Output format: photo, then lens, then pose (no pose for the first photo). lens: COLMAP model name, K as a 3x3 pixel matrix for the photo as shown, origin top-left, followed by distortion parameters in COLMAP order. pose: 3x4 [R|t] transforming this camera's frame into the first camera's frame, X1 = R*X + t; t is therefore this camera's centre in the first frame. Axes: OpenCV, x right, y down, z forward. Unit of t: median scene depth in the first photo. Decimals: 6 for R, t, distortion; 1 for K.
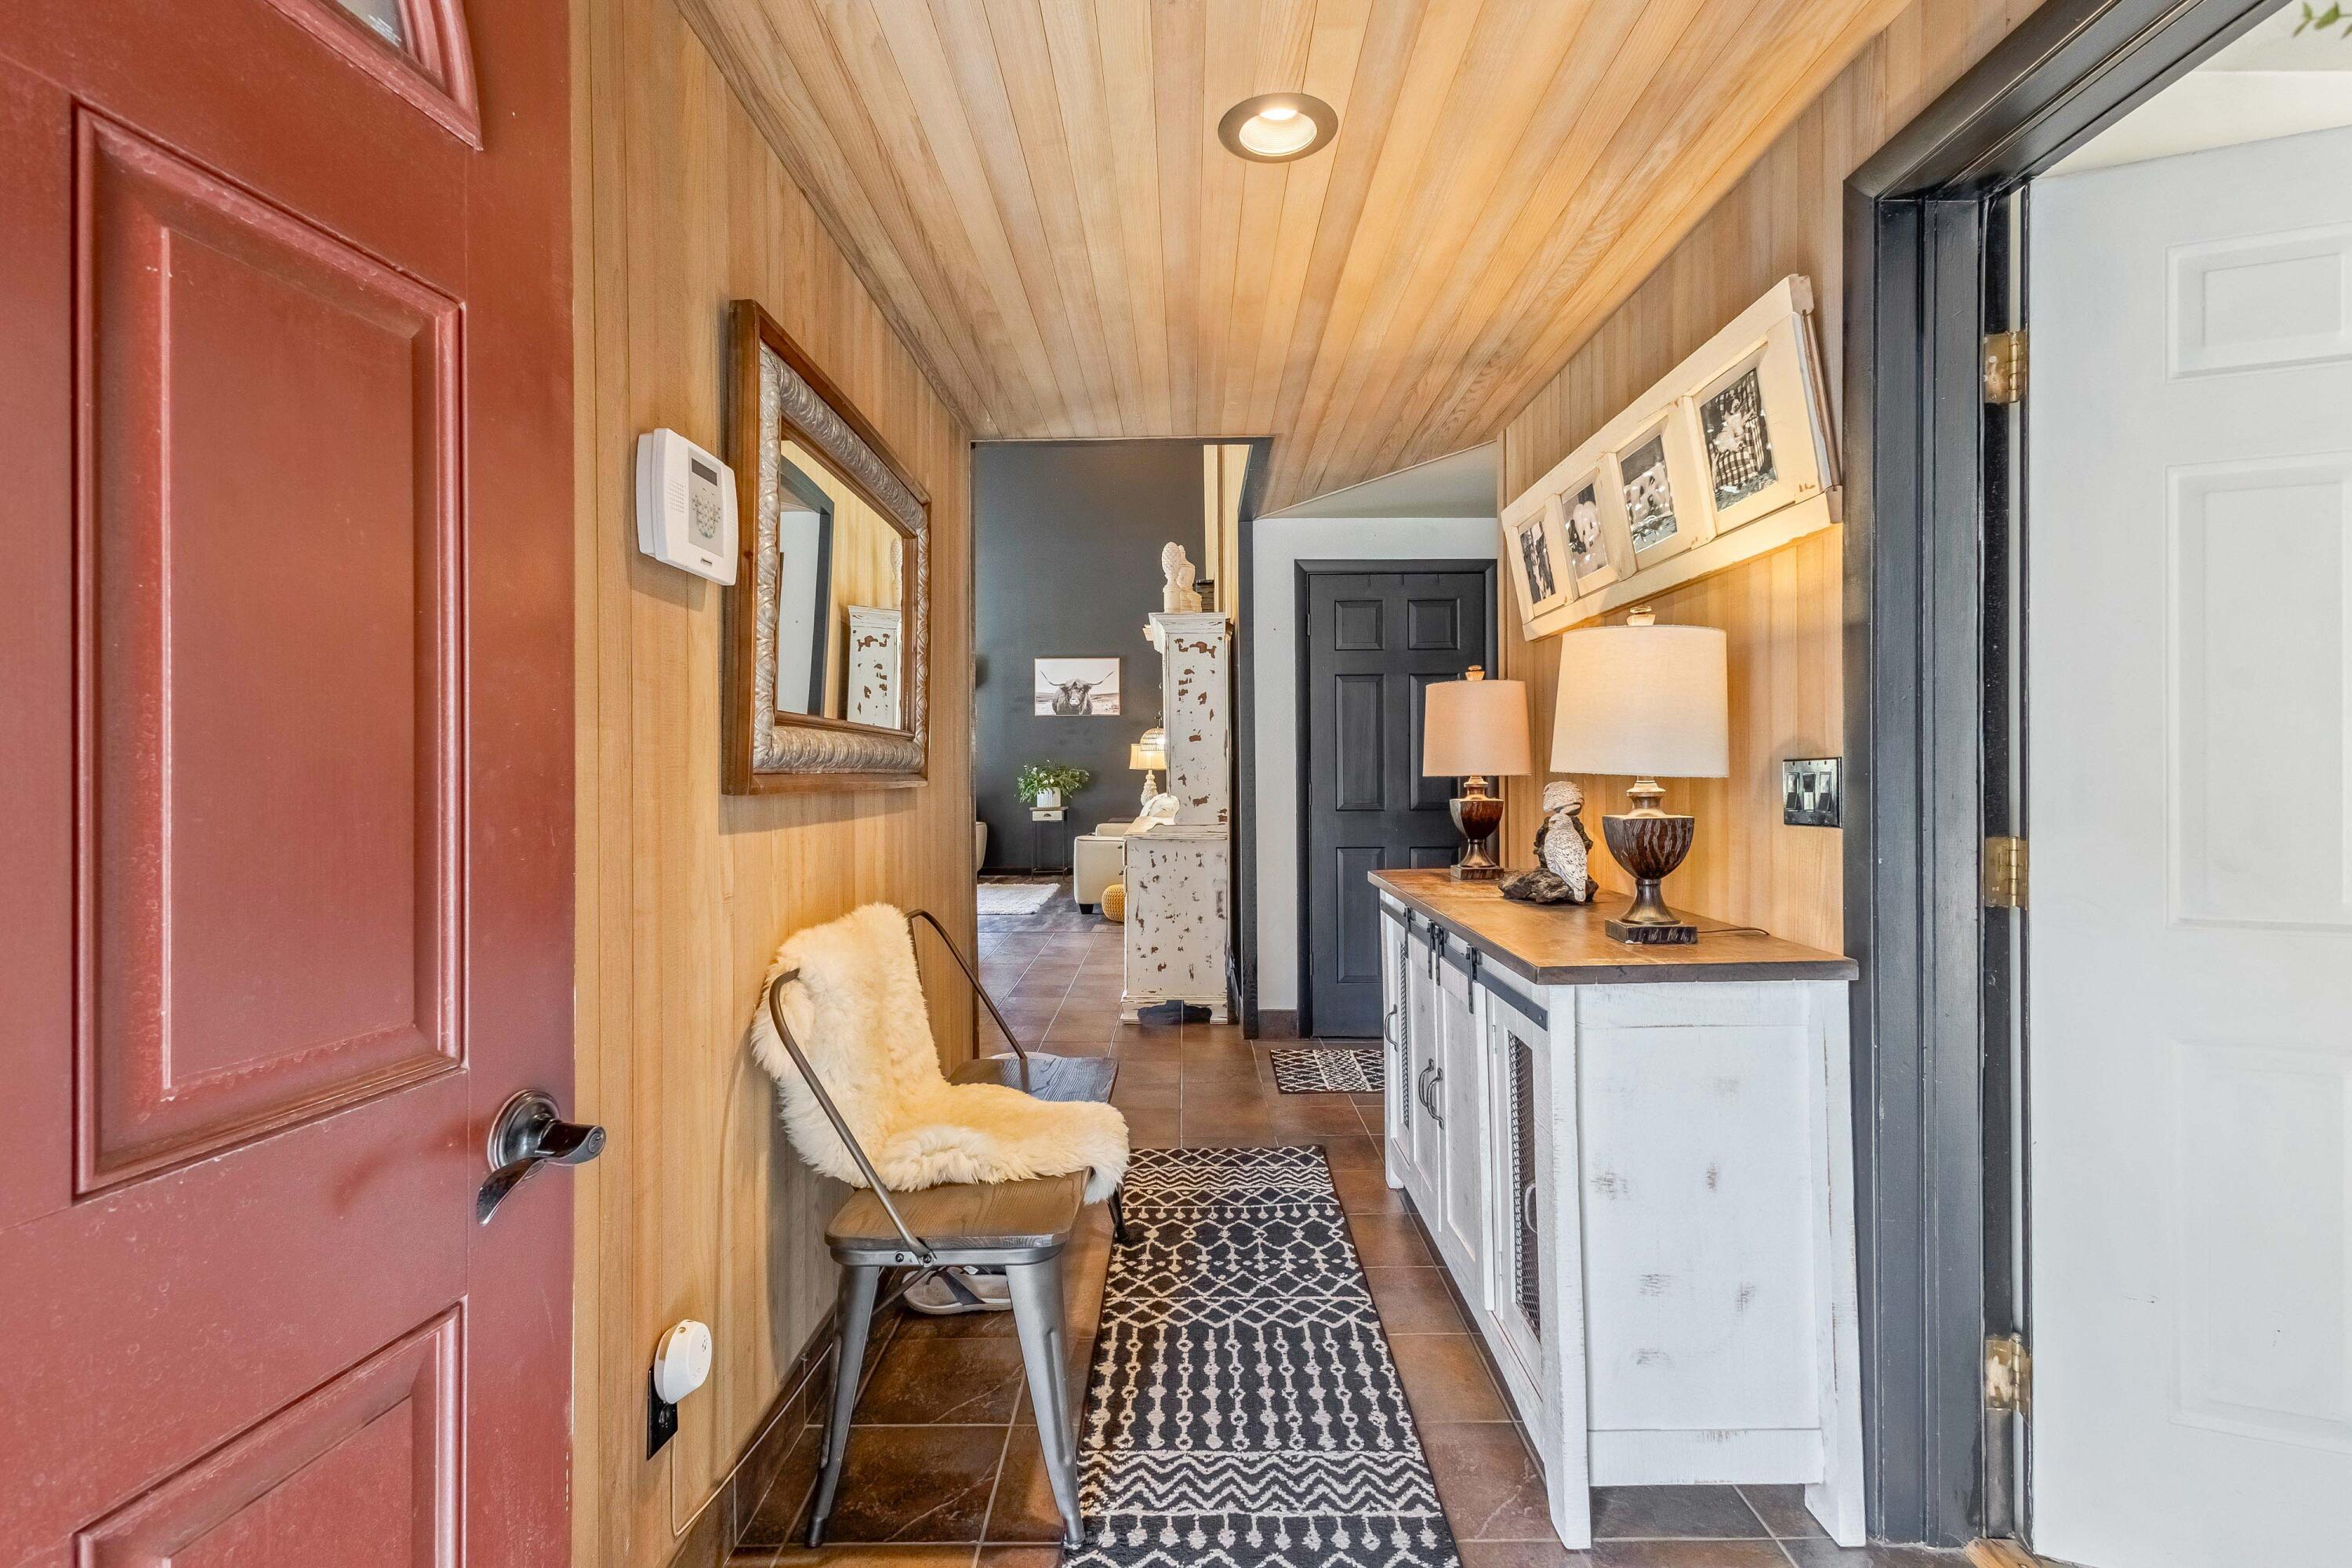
lens RADIAL K [[1078.9, 0, 1175.9], [0, 1078.9, 762.6], [0, 0, 1]] dist [0.008218, -0.001304]
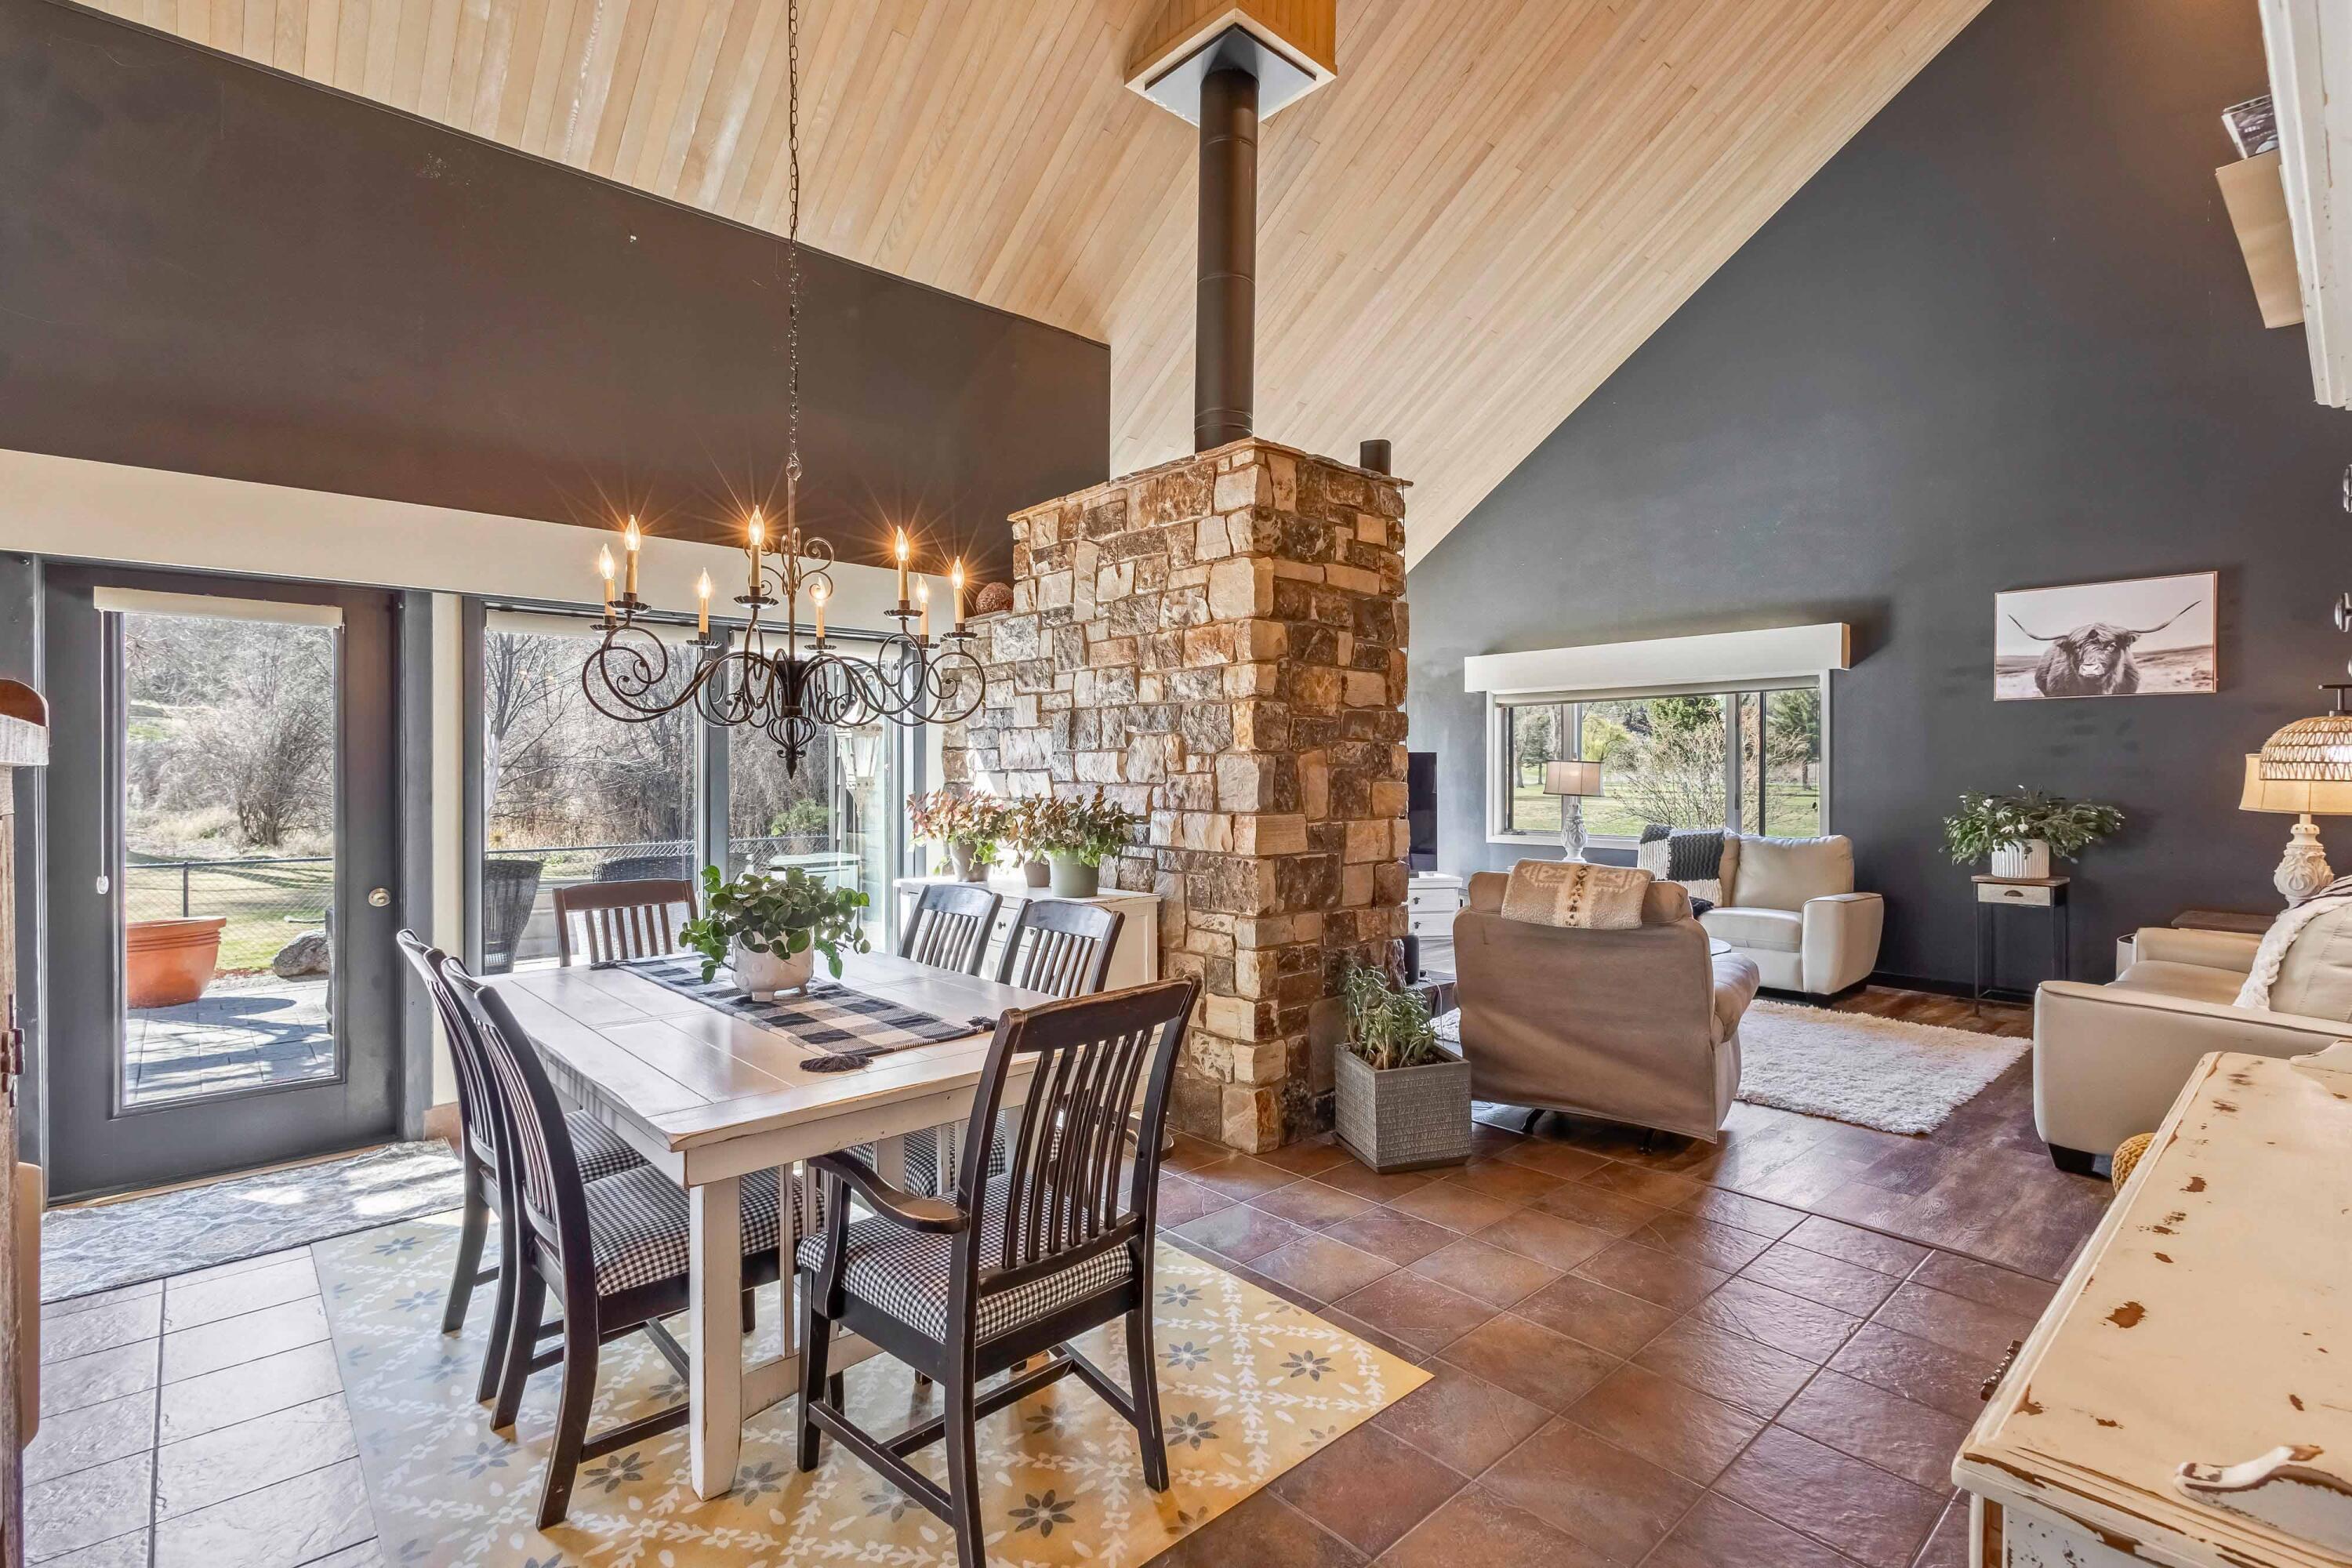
lens RADIAL K [[1078.9, 0, 1177.3], [0, 1078.9, 775.0], [0, 0, 1]] dist [0.008218, -0.001304]
pose [[0.671543, 0.012695, -0.740857, -0.005060], [-0.008159, 0.999919, 0.009738, -0.008745], [0.740921, -0.000495, 0.671592, 0.345302]]
